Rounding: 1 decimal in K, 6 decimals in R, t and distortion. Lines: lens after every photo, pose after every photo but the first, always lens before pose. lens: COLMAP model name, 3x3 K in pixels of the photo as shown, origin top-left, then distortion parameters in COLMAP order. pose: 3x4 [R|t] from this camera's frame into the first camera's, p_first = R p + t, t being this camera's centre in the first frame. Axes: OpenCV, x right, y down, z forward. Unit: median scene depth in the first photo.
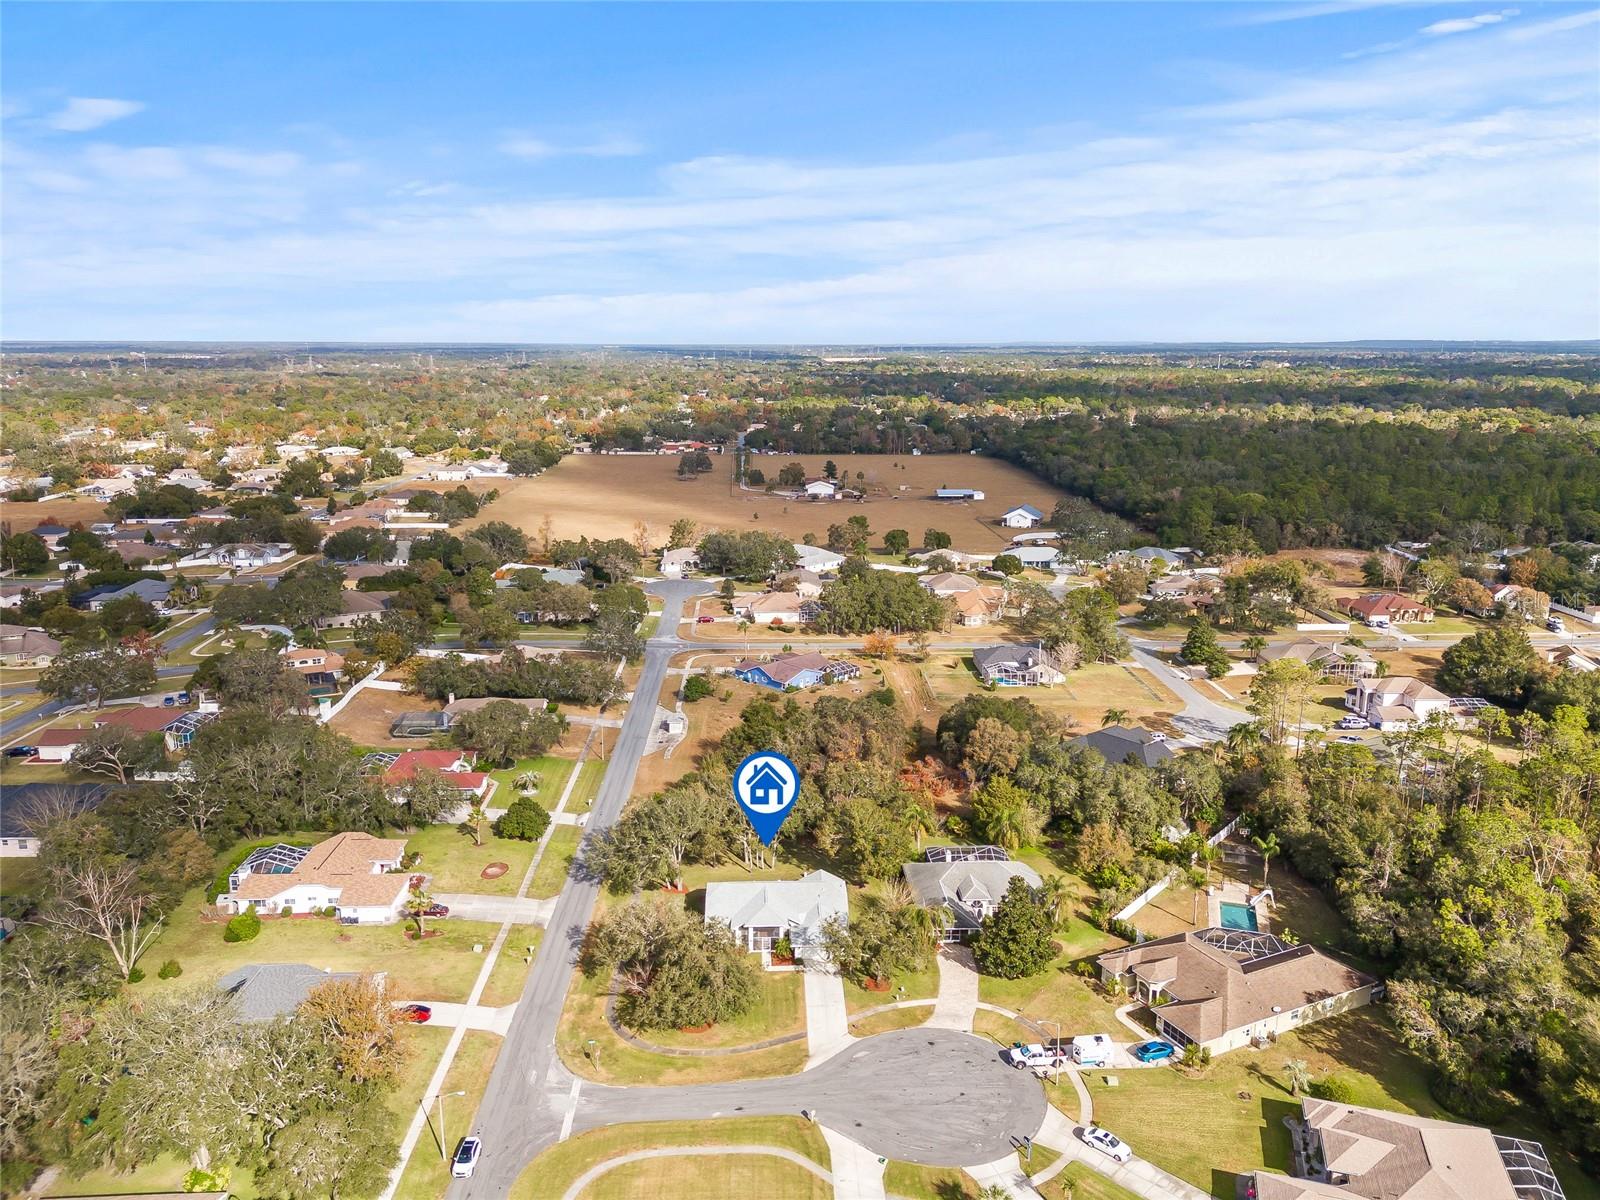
lens RADIAL K [[1159.2, 0, 800.0], [0, 1159.2, 600.0], [0, 0, 1]] dist [0.110274, -0.218855]
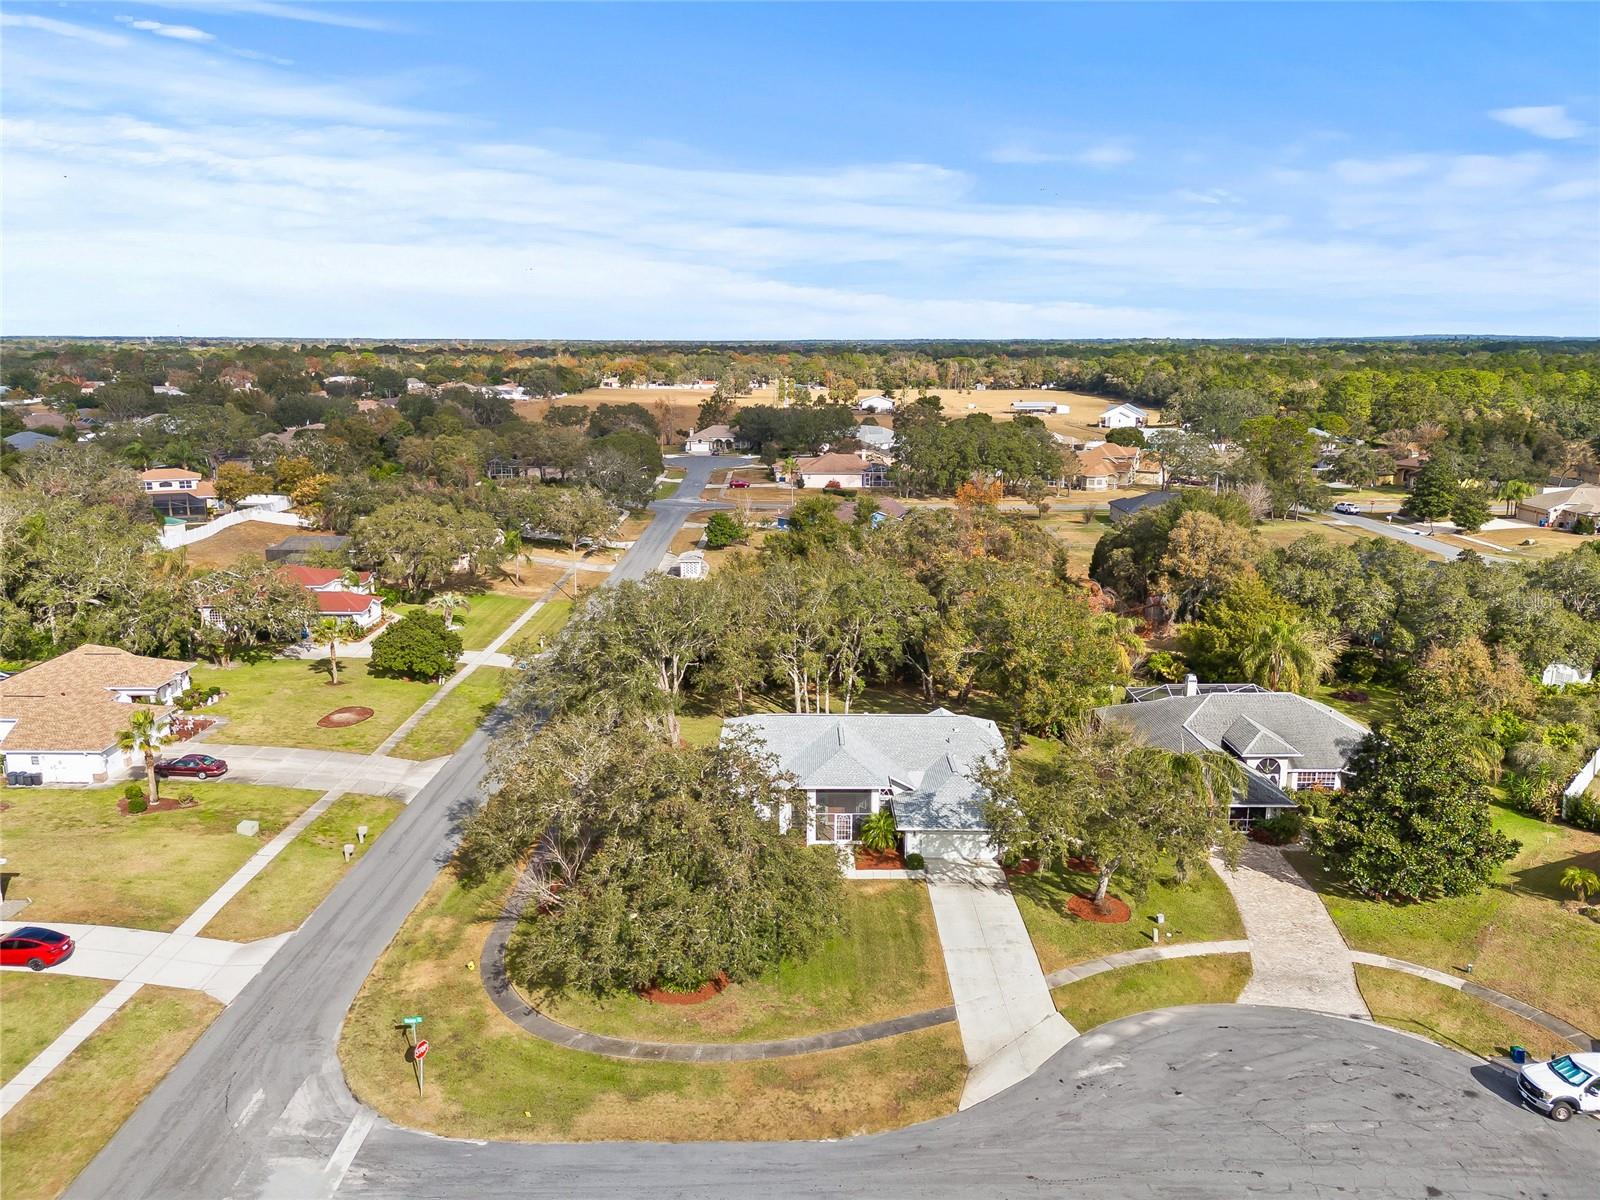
lens RADIAL K [[1166.7, 0, 800.0], [0, 1166.7, 600.0], [0, 0, 1]] dist [0.074192, -0.073723]
pose [[0.999339, 0.008414, -0.035371, -0.030452], [-0.008326, 0.999962, 0.002613, 0.199590], [0.035391, -0.002317, 0.999371, 0.520026]]
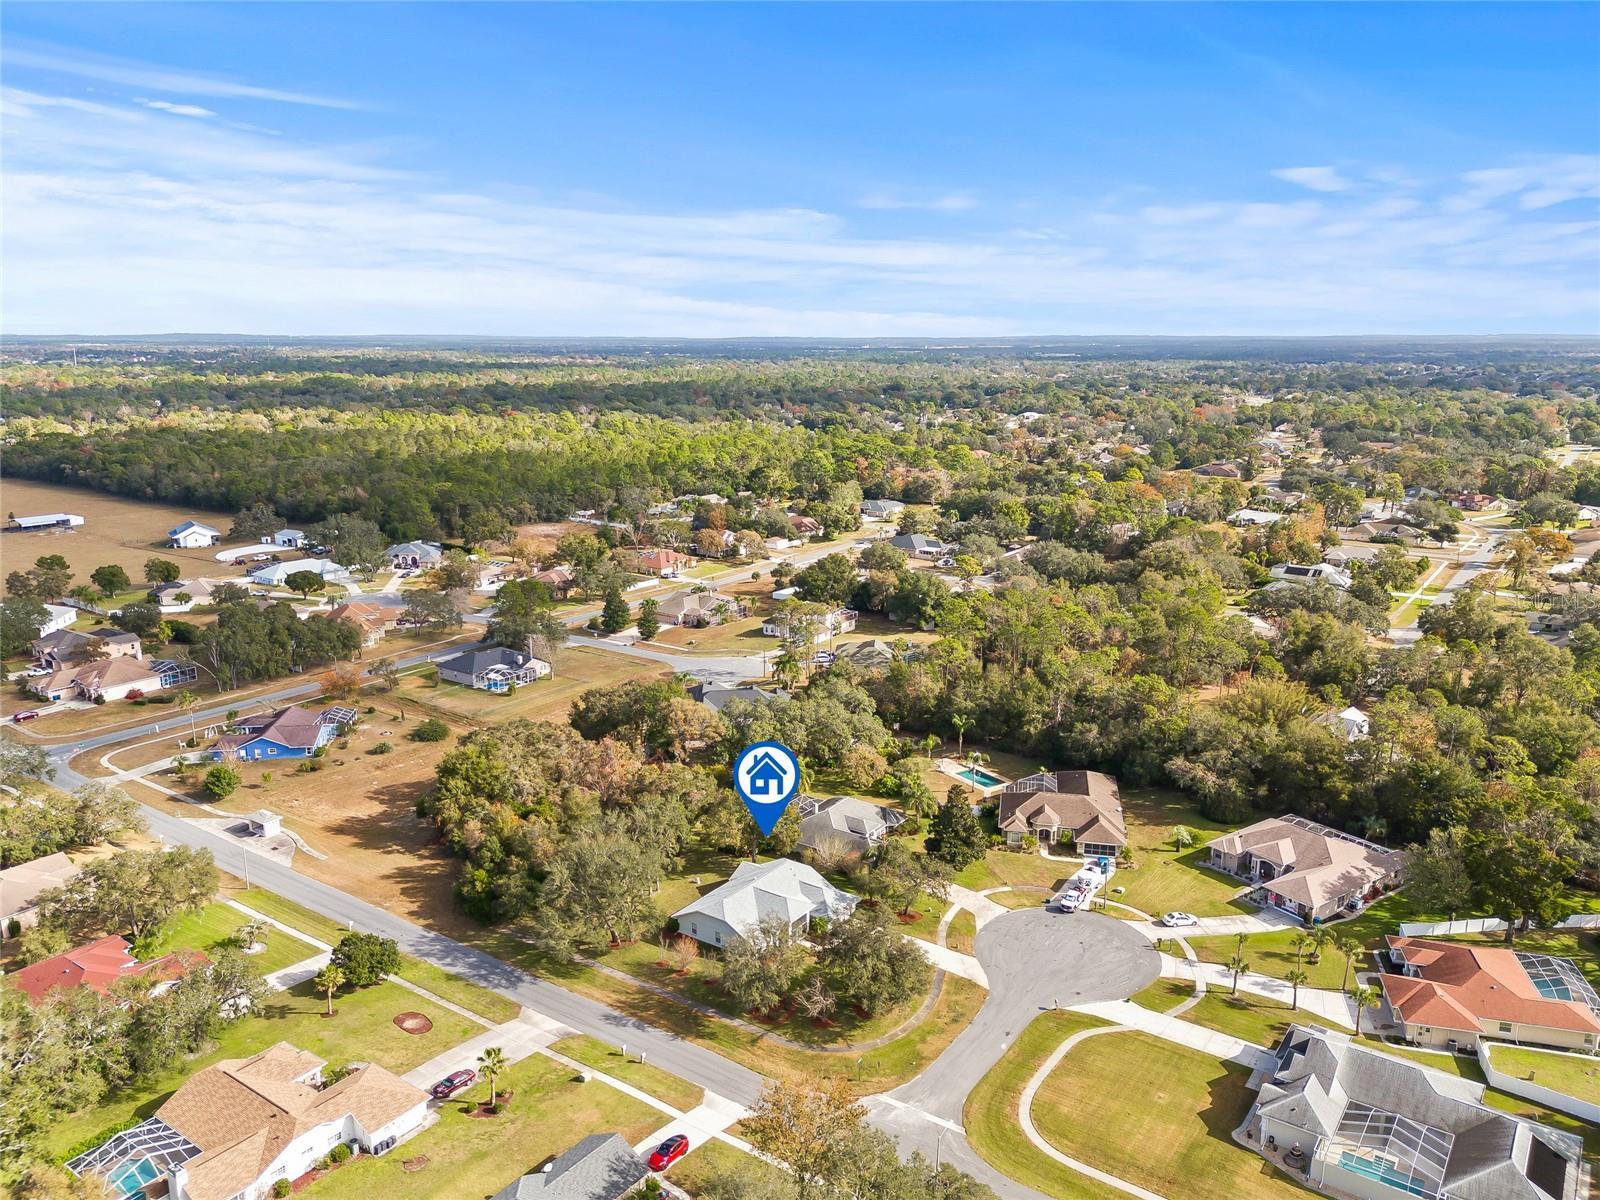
lens RADIAL K [[1166.7, 0, 800.0], [0, 1166.7, 600.0], [0, 0, 1]] dist [0.074192, -0.073723]
pose [[0.610109, -0.175741, 0.772581, -0.761381], [0.172797, 0.981132, 0.086723, -0.076097], [-0.773245, 0.080589, 0.628965, 0.337195]]
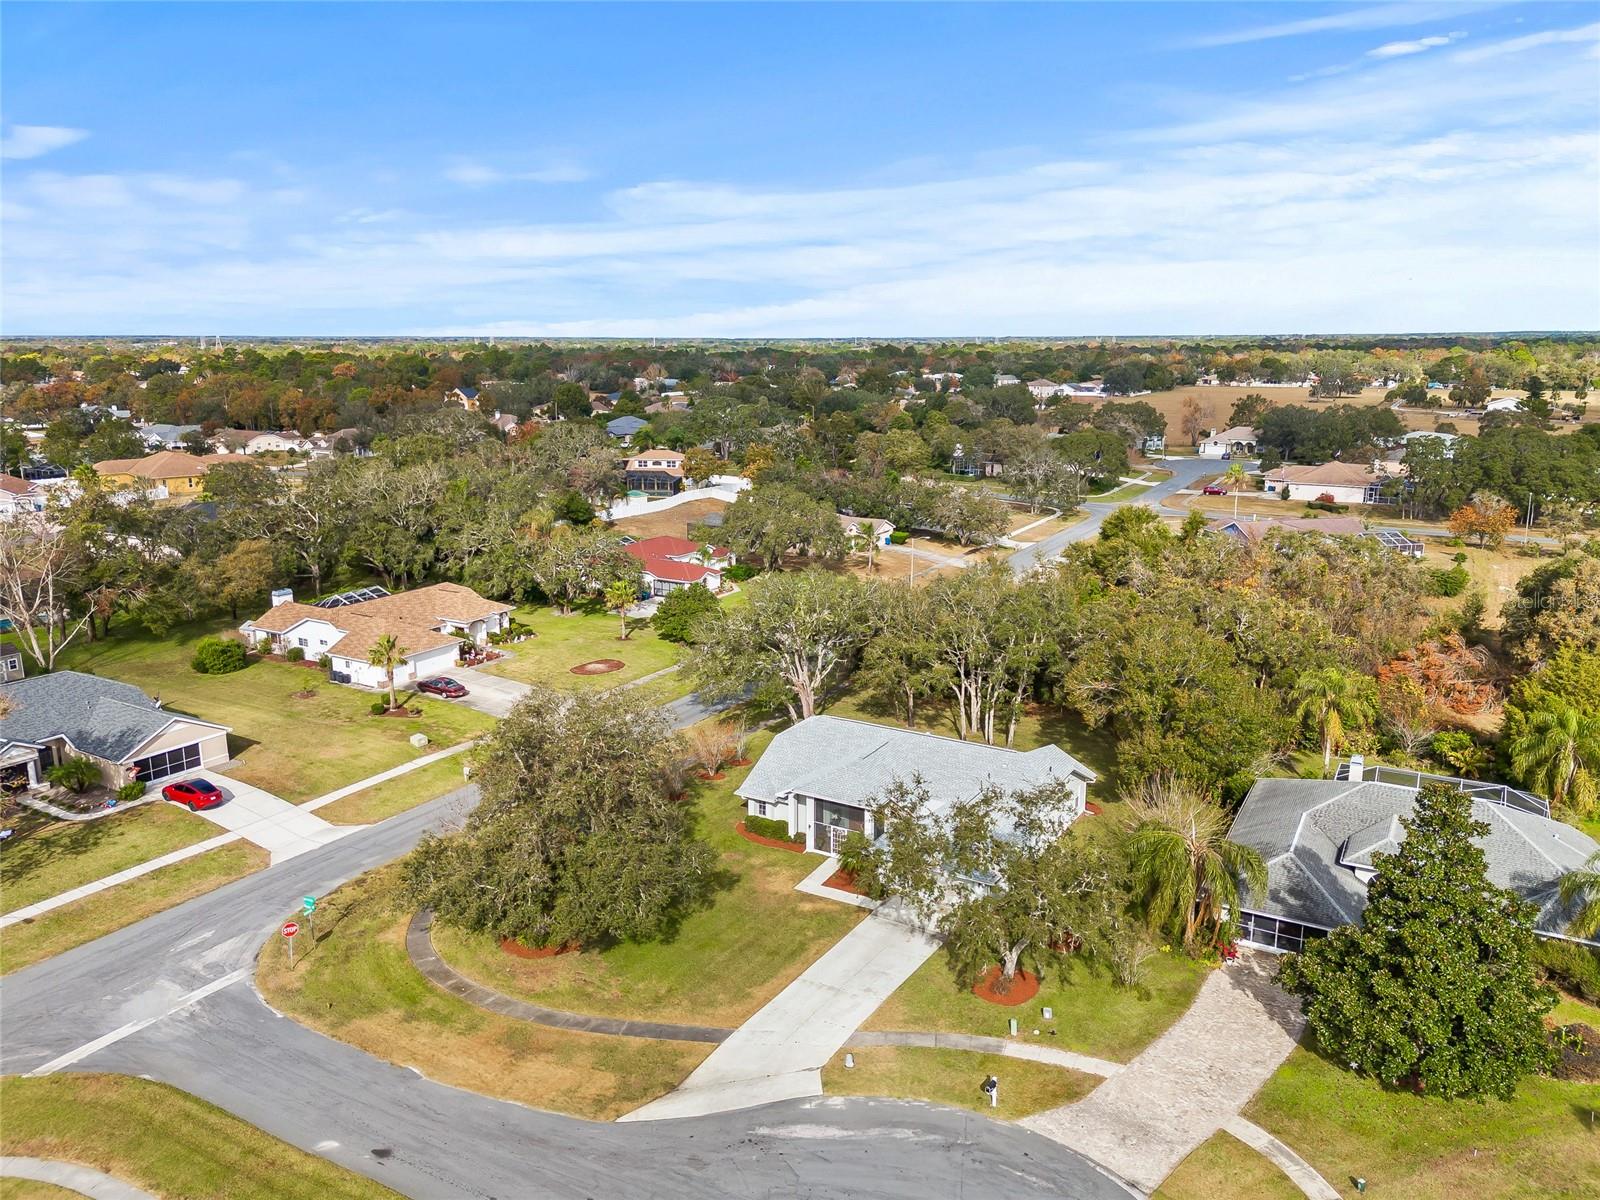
lens RADIAL K [[1166.7, 0, 800.0], [0, 1166.7, 600.0], [0, 0, 1]] dist [0.074192, -0.073723]
pose [[0.843544, 0.114384, -0.524738, 0.190971], [-0.111348, 0.993075, 0.037476, 0.183052], [0.525391, 0.026816, 0.850438, 0.593902]]
